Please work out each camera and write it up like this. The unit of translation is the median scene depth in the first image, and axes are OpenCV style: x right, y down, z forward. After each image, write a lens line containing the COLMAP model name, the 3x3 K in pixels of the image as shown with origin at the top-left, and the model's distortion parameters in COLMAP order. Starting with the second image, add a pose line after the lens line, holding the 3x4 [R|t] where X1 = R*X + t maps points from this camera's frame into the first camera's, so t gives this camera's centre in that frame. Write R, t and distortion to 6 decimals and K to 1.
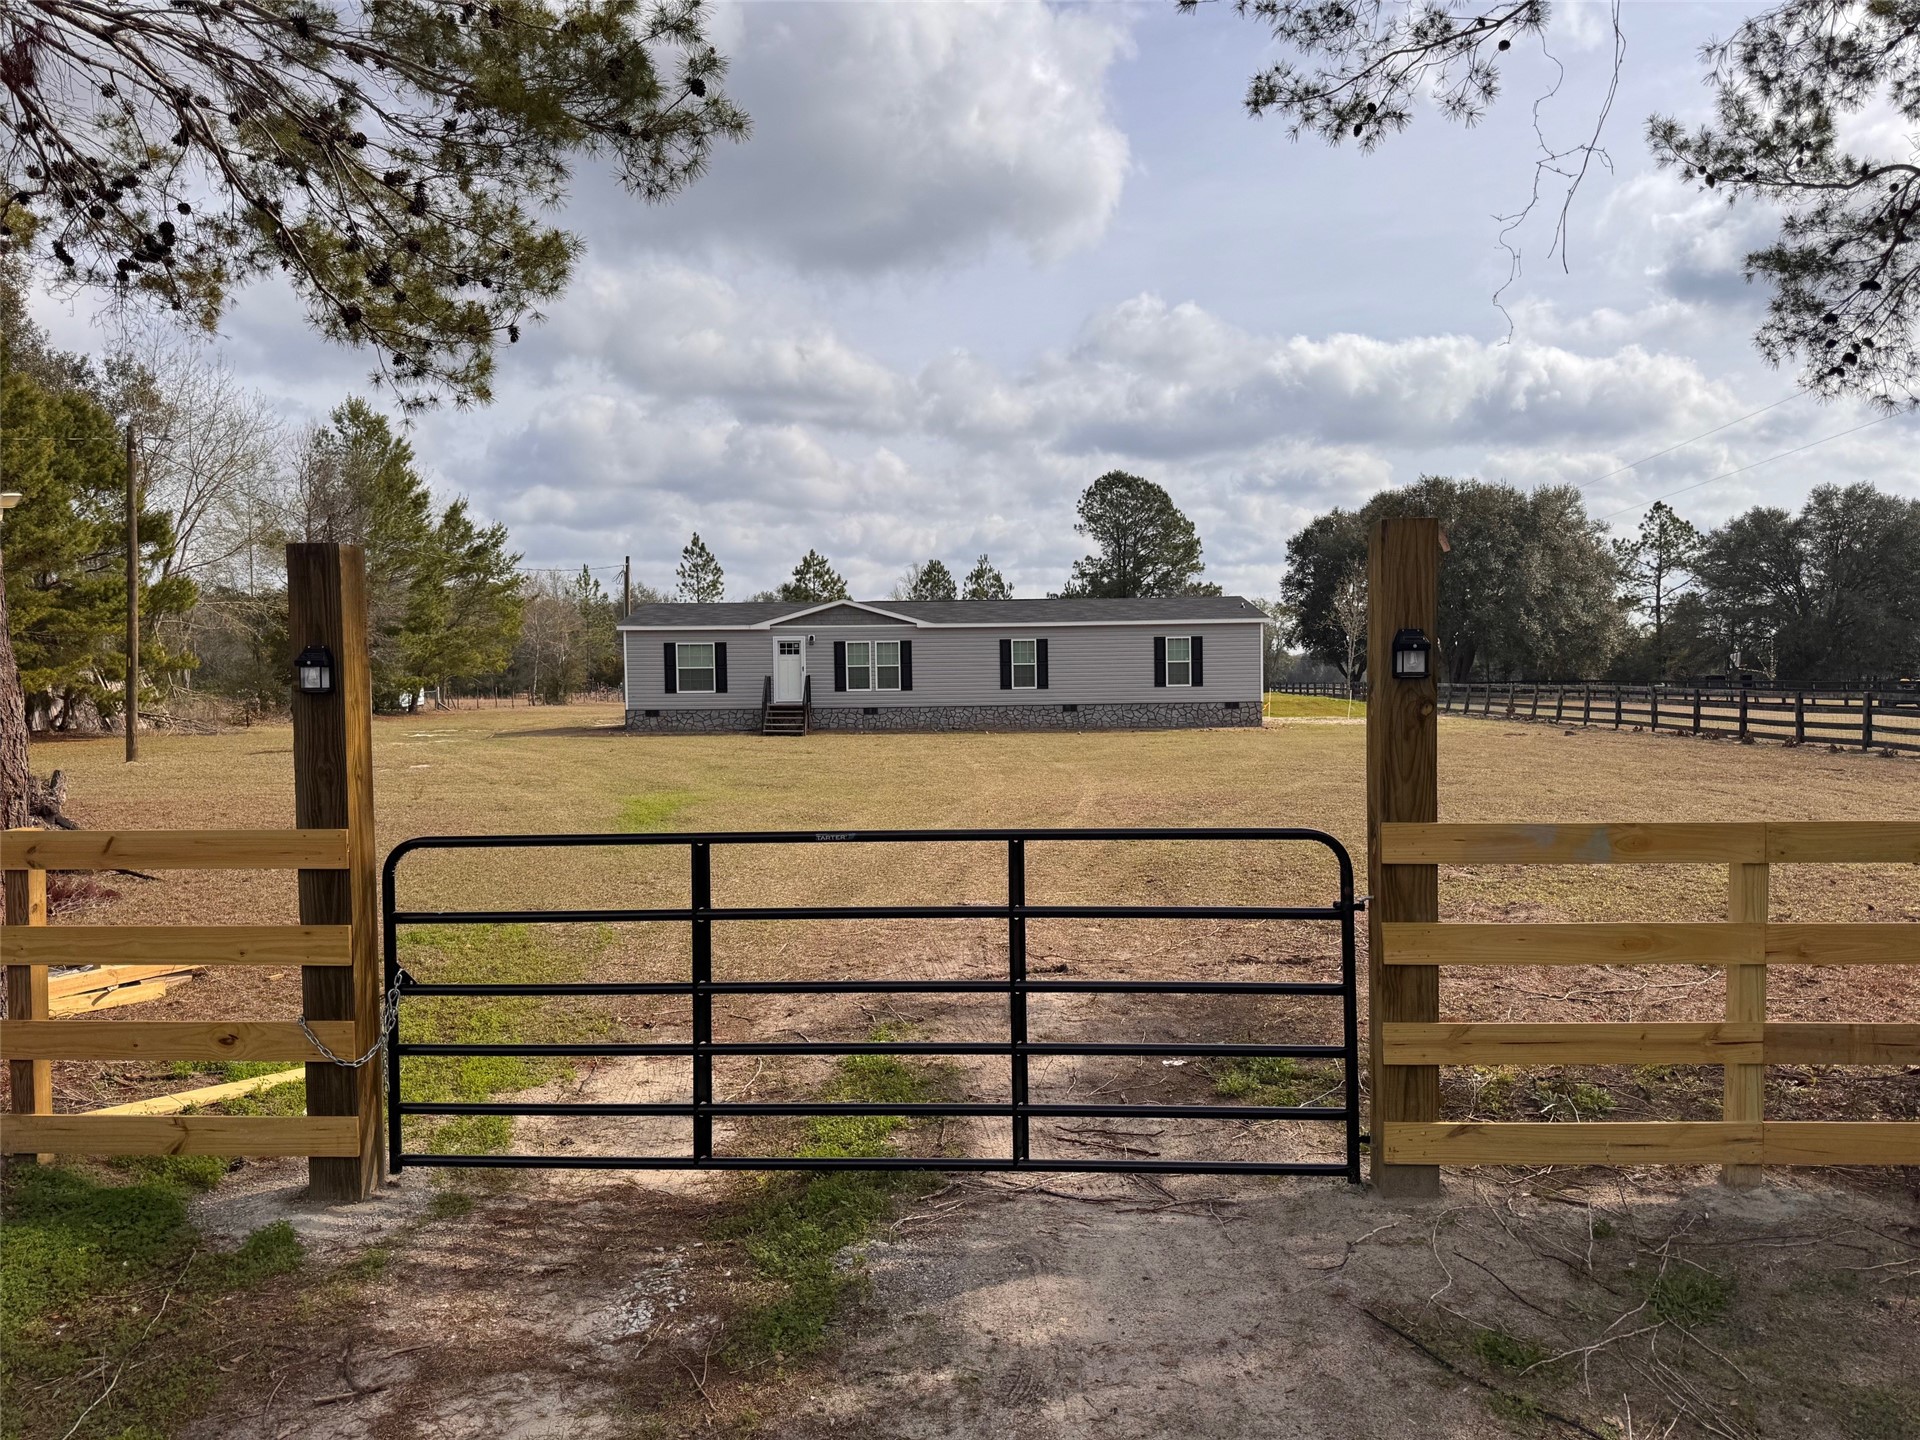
lens RADIAL K [[1359.3, 0, 960.0], [0, 1359.3, 720.0], [0, 0, 1]] dist [0.084390, -0.066980]
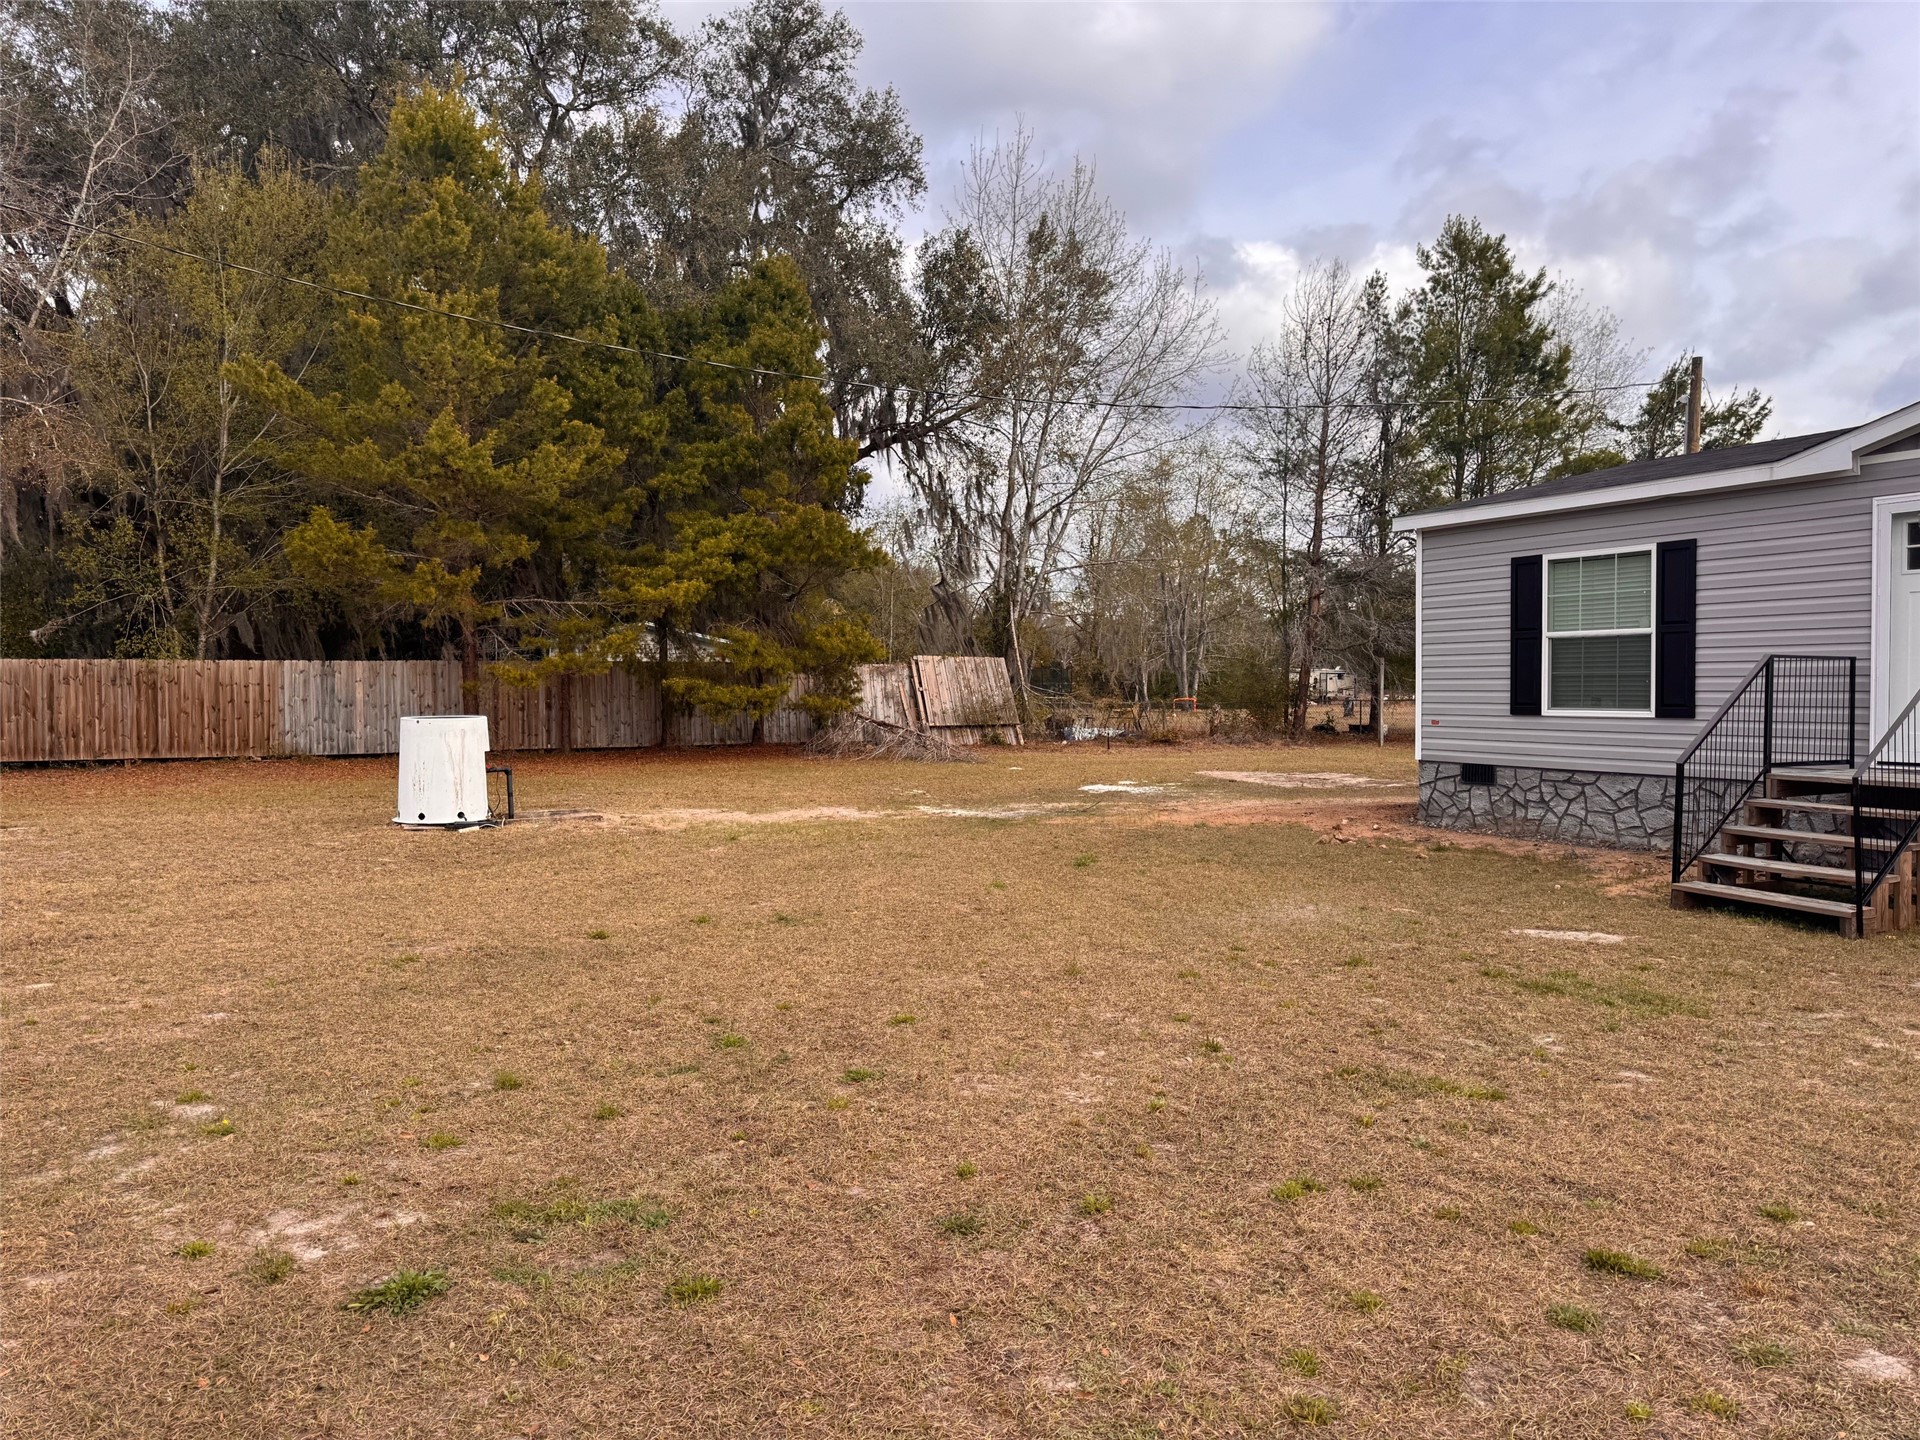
lens RADIAL K [[1359.3, 0, 960.0], [0, 1359.3, 720.0], [0, 0, 1]] dist [0.084390, -0.066980]
pose [[0.474303, 0.031513, -0.879798, 0.006713], [-0.031220, 0.999333, 0.018964, -0.017051], [0.879808, 0.018472, 0.474970, 0.609184]]
